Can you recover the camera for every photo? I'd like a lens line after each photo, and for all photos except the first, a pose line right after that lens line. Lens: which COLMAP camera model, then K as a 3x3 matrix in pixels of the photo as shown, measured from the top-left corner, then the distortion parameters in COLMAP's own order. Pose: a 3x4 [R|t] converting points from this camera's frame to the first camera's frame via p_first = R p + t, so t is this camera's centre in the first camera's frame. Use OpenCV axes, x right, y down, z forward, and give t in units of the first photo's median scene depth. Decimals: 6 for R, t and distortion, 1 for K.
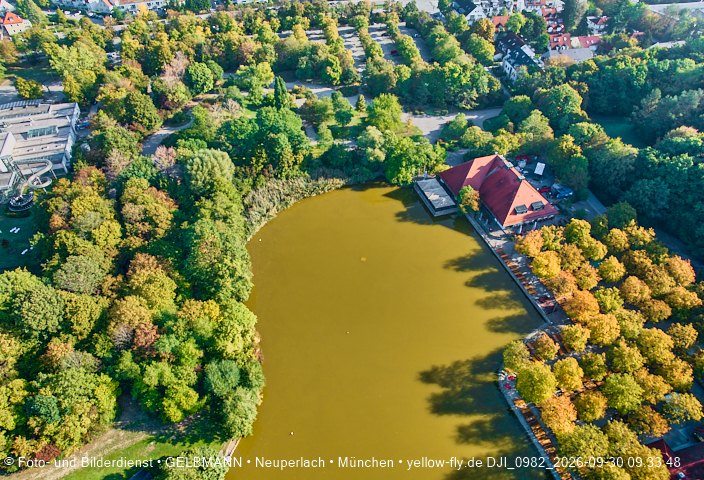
lens RADIAL K [[474.3, 0, 351.0], [0, 474.3, 240.3], [0, 0, 1]] dist [-0.042502, 0.028695]
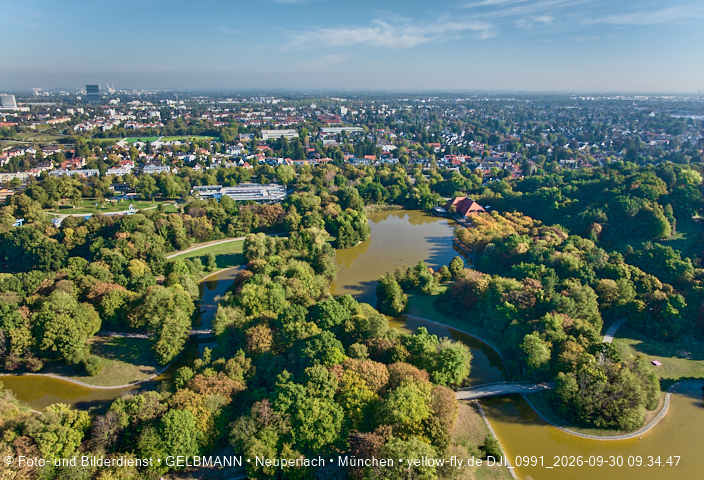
lens RADIAL K [[474.3, 0, 351.0], [0, 474.3, 240.3], [0, 0, 1]] dist [-0.042502, 0.028695]
pose [[0.988147, 0.057471, -0.142347, 0.079700], [-0.112433, 0.902297, -0.416196, 1.060008], [0.104520, 0.427268, 0.898063, -1.109882]]
